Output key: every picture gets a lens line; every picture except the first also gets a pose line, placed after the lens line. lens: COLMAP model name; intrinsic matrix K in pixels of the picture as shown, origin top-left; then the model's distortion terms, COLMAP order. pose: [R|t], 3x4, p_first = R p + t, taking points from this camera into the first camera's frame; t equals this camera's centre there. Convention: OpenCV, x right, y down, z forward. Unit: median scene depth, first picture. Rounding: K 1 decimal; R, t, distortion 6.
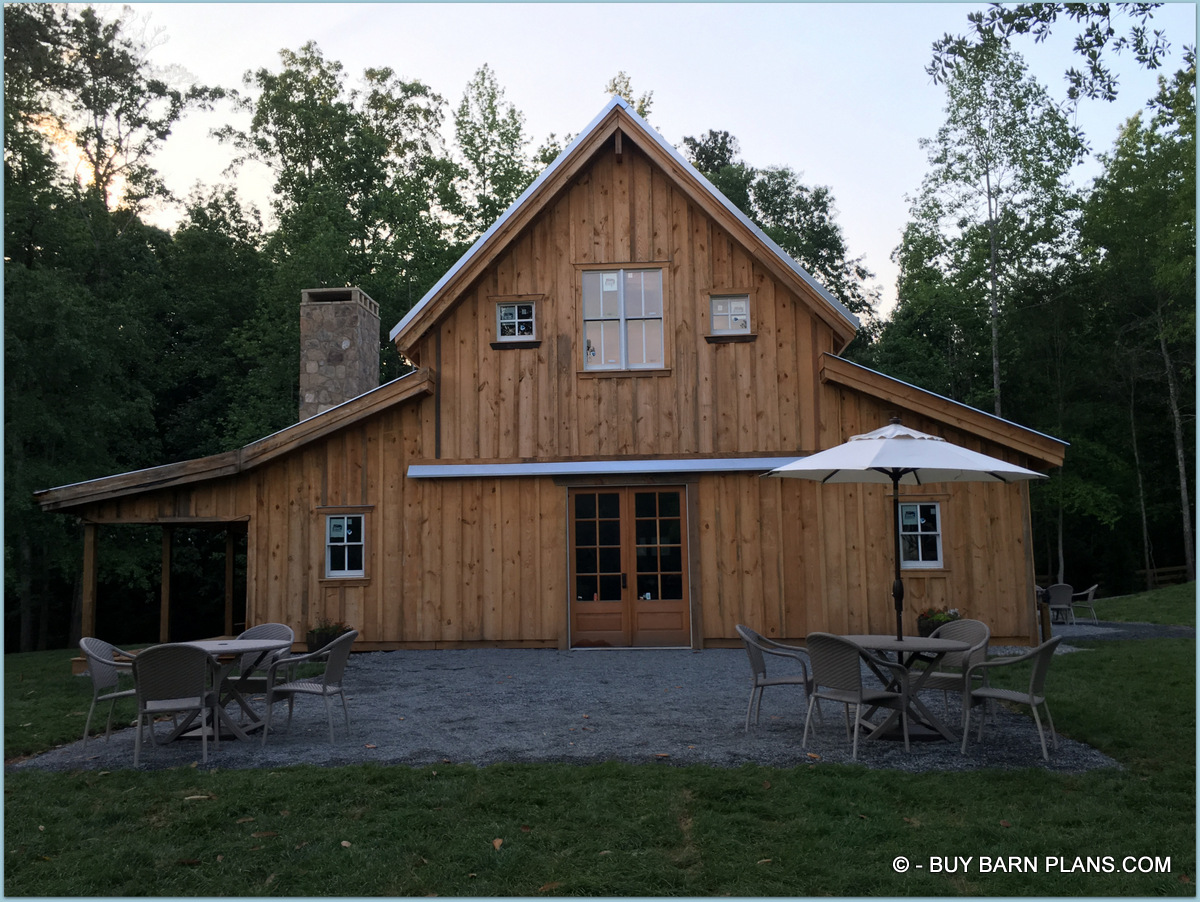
lens RADIAL K [[1065.2, 0, 600.0], [0, 1065.2, 451.0], [0, 0, 1]] dist [0.050629, -0.003115]
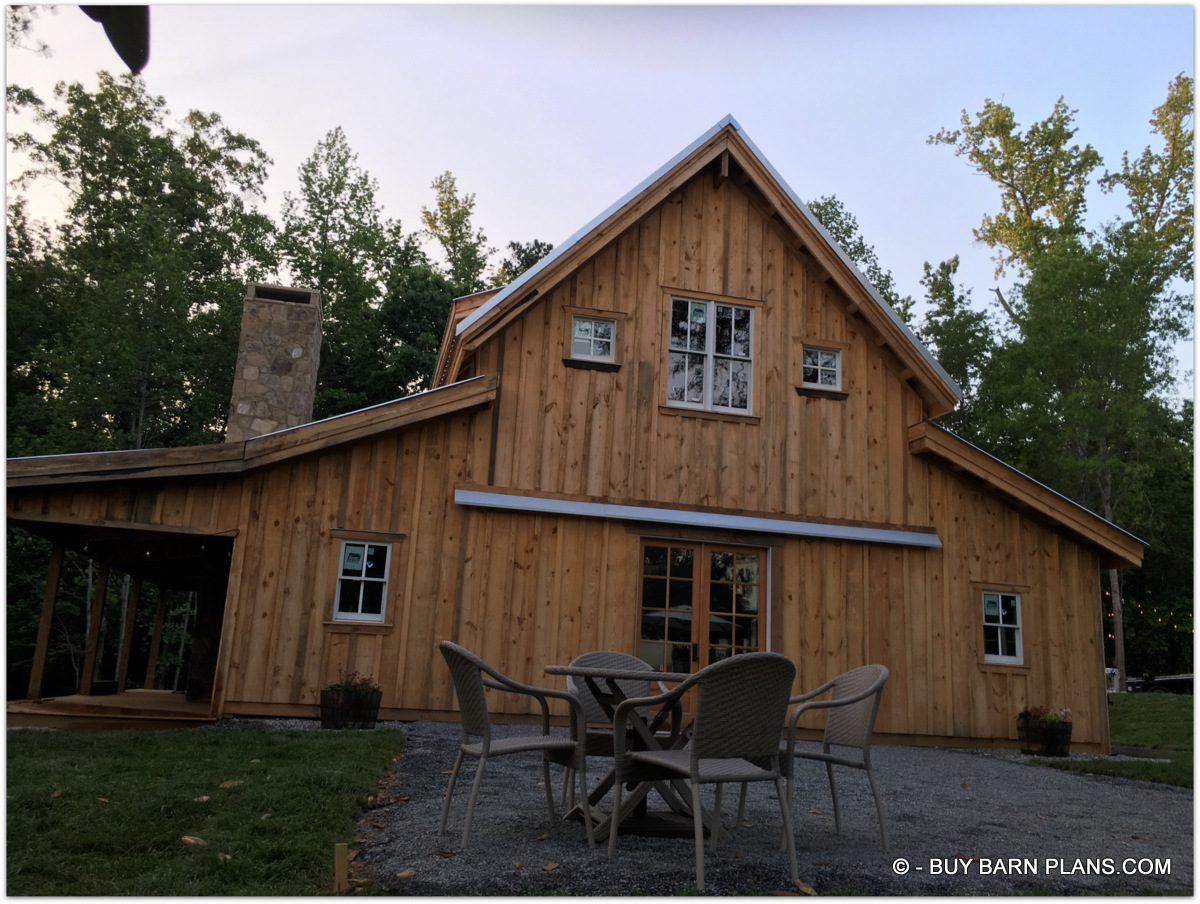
lens RADIAL K [[1003.0, 0, 600.0], [0, 1003.0, 452.0], [0, 0, 1]] dist [0.055329, -0.069582]
pose [[0.953459, 0.129691, 0.272208, -0.285305], [-0.099429, 0.987510, -0.122219, 0.067876], [-0.284659, 0.089465, 0.954445, 0.235123]]
